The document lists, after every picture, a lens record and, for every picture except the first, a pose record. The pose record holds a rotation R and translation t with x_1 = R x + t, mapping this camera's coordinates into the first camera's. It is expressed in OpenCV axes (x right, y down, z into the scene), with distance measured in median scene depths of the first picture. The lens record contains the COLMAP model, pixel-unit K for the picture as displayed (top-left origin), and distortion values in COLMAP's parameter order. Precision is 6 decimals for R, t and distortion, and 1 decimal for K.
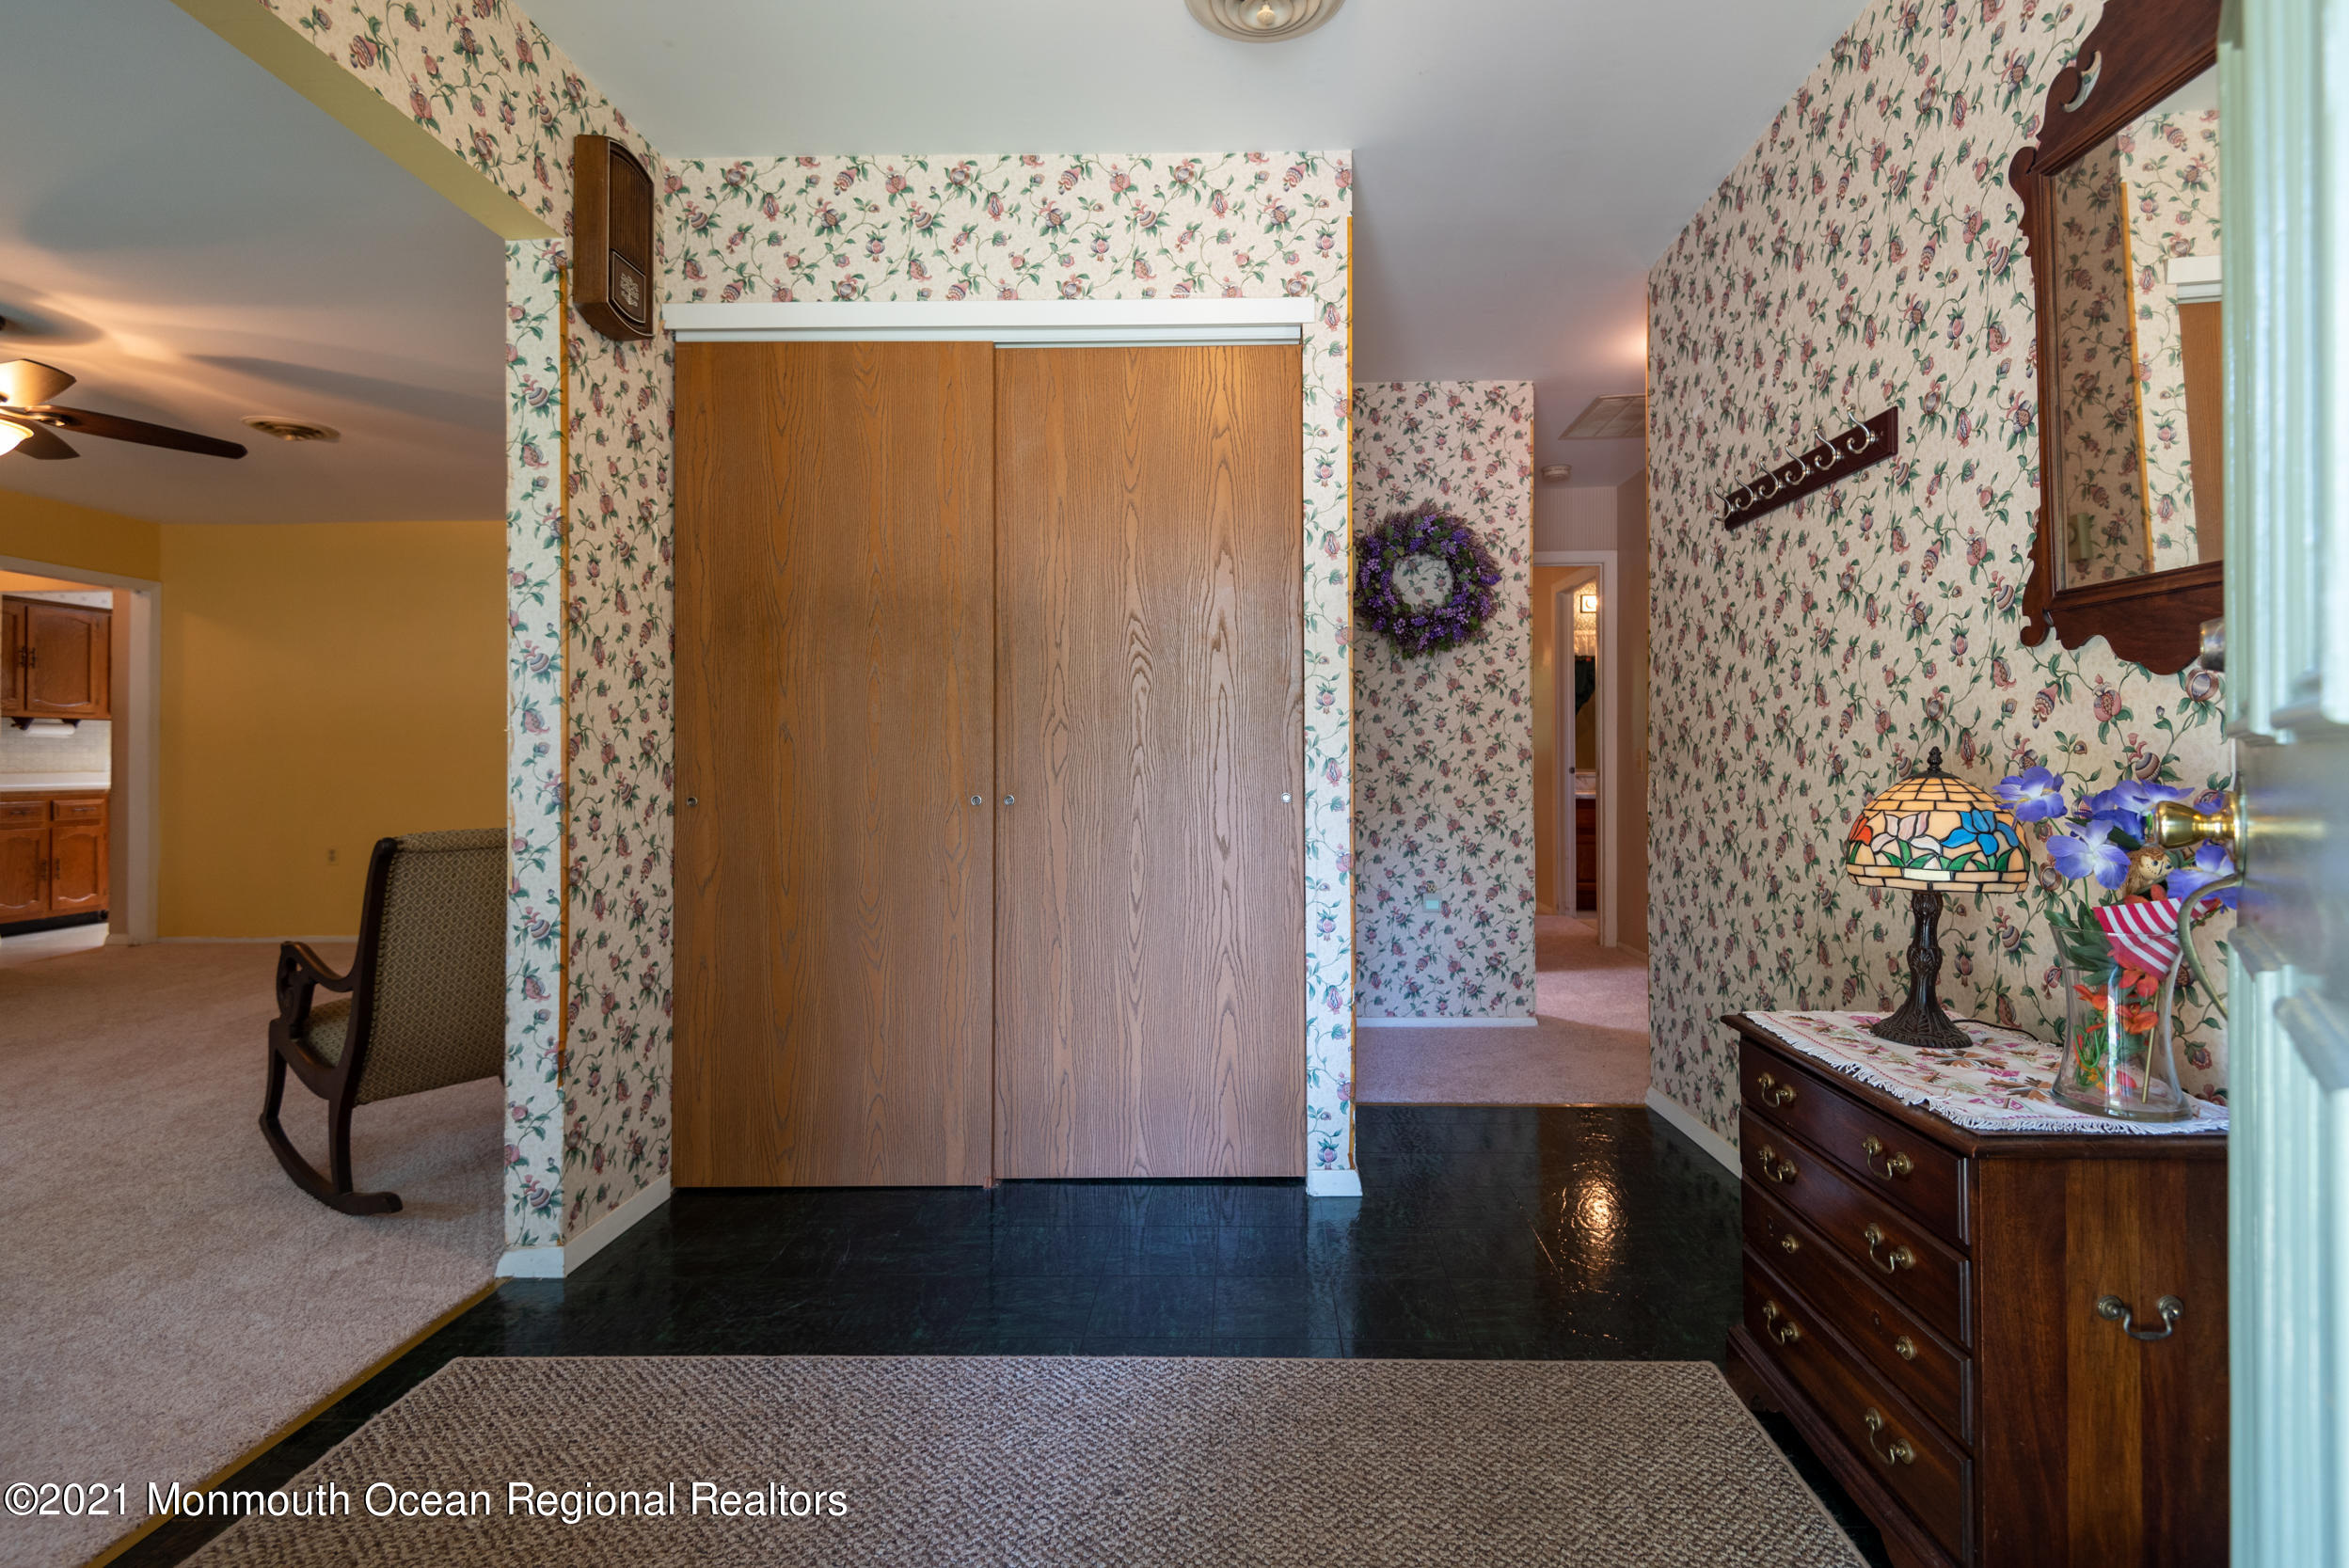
lens RADIAL K [[1062.1, 0, 1237.5], [0, 1062.1, 753.6], [0, 0, 1]] dist [0.001089, -0.000479]
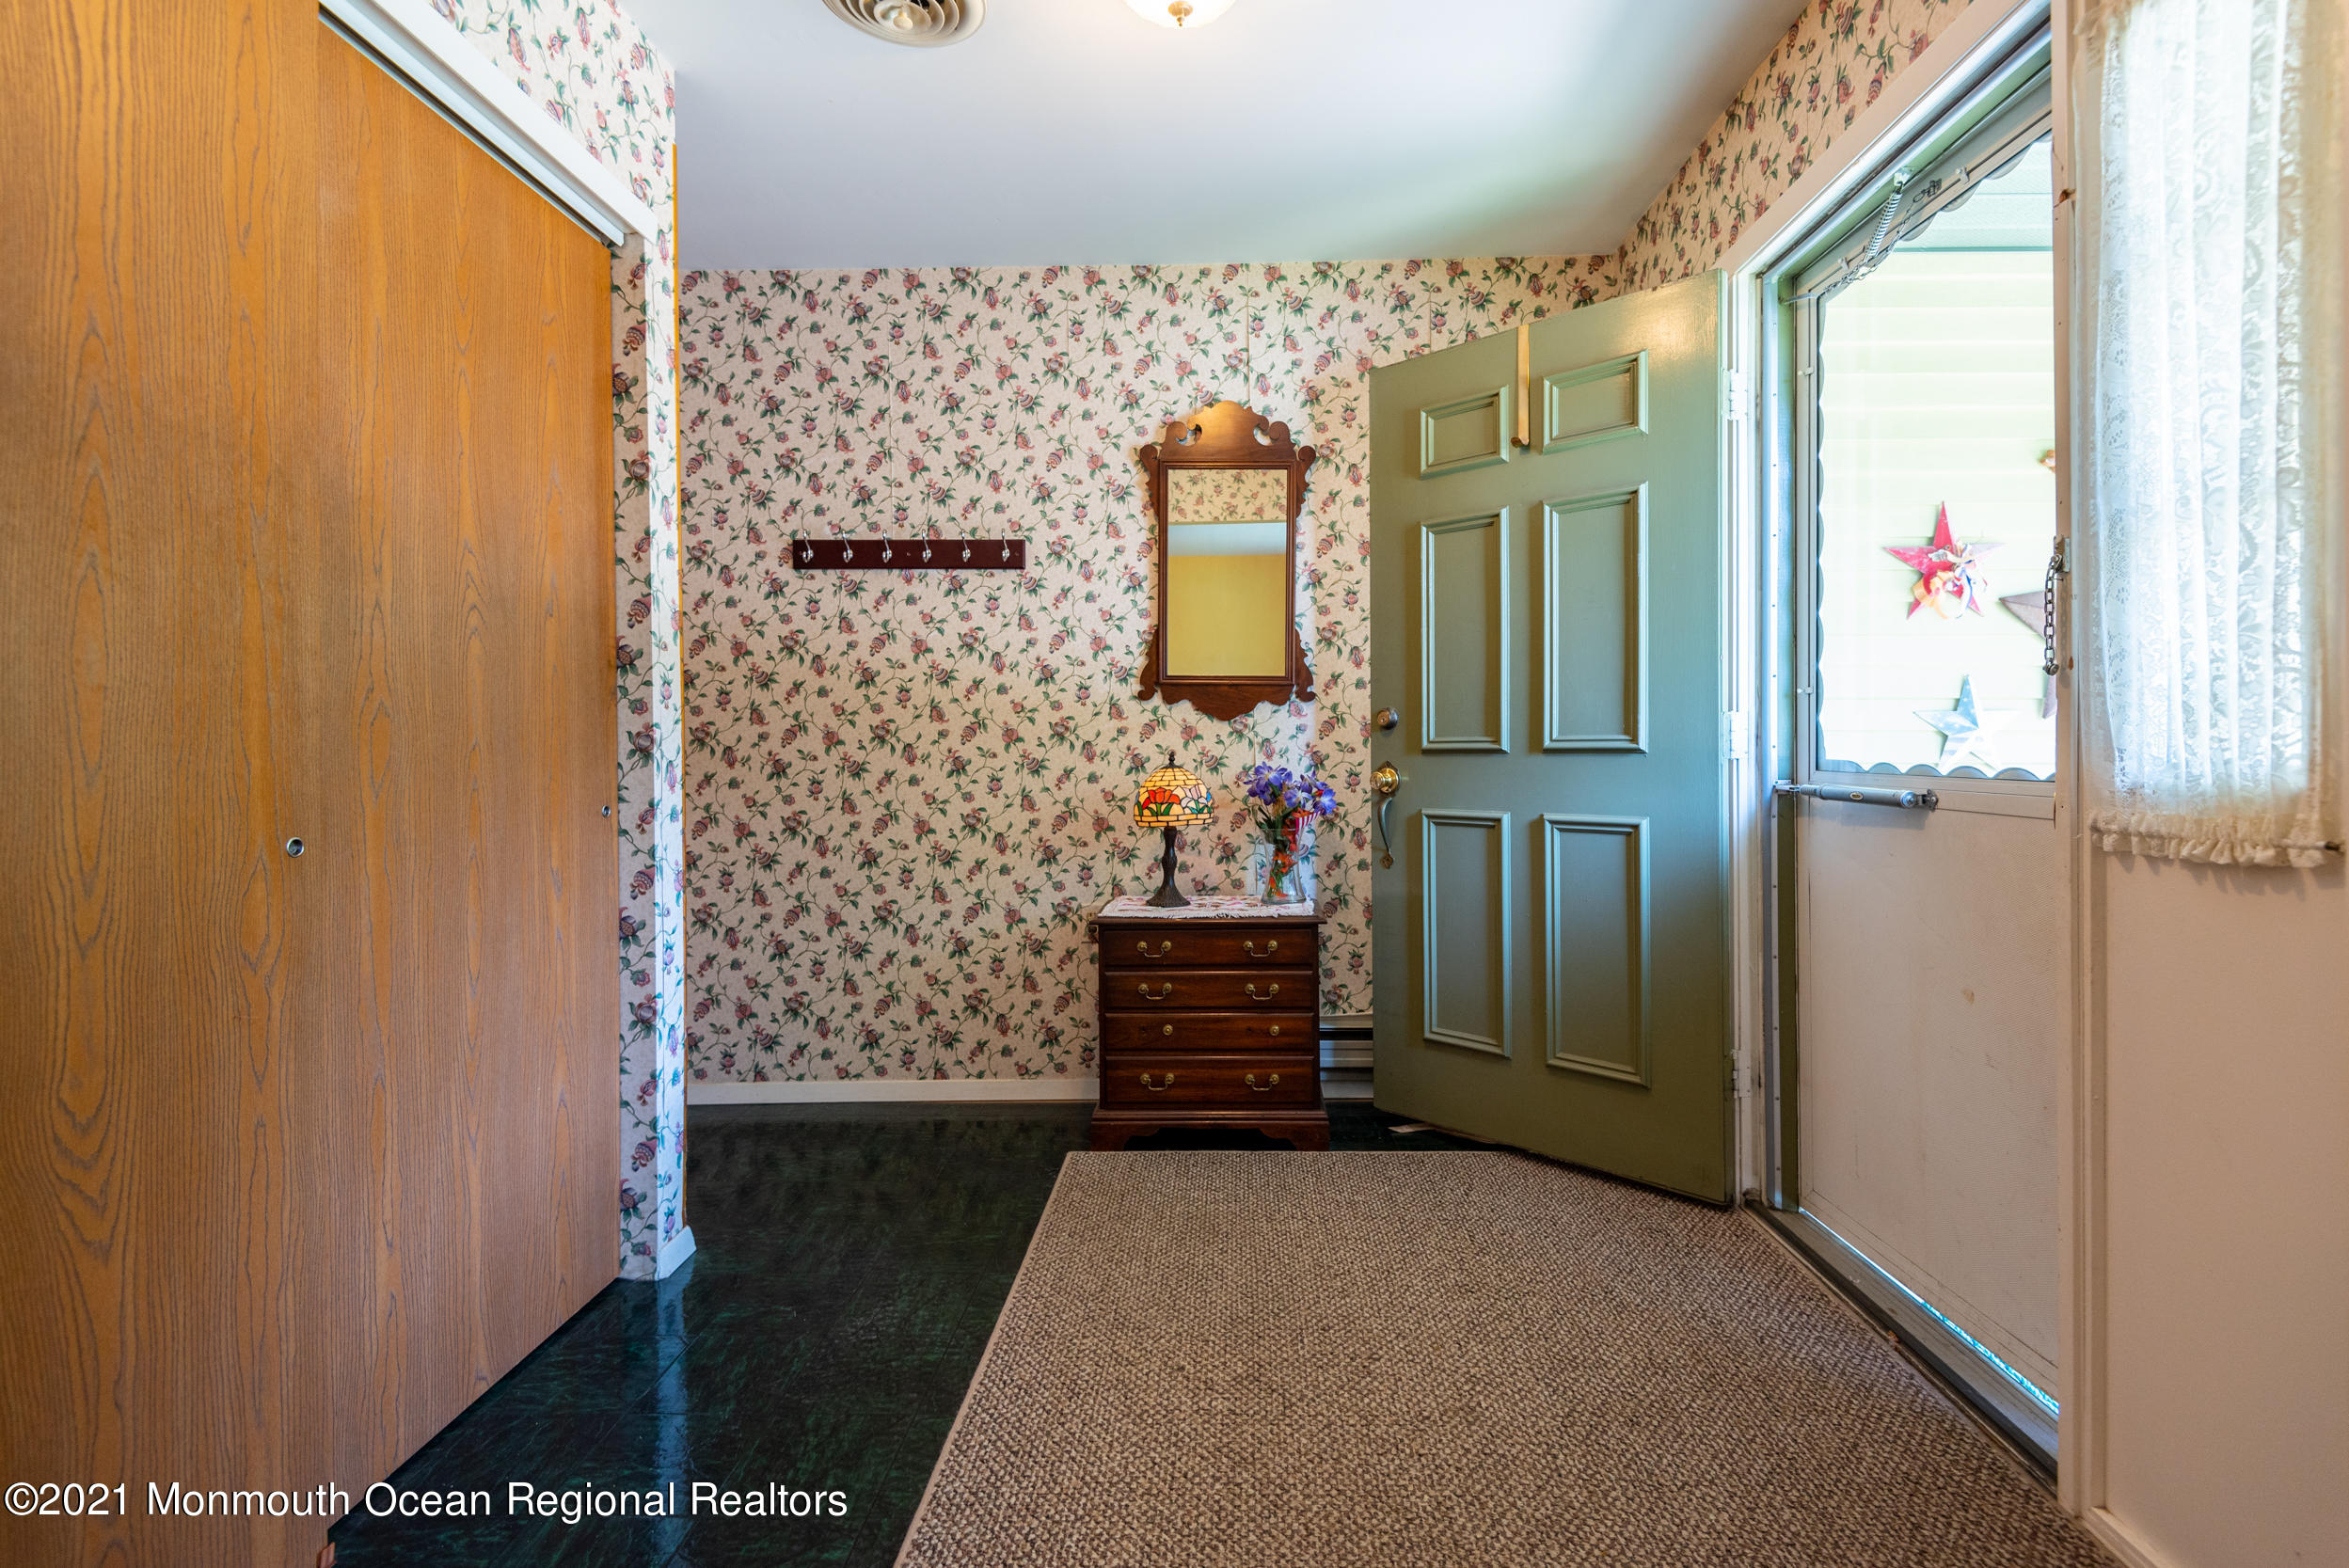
lens RADIAL K [[1062.1, 0, 1237.5], [0, 1062.1, 753.6], [0, 0, 1]] dist [0.001089, -0.000479]
pose [[-0.006443, 0.003957, 0.999971, -0.945816], [0.005625, 0.999976, -0.003920, 0.003746], [-0.999963, 0.005599, -0.006465, 0.665459]]
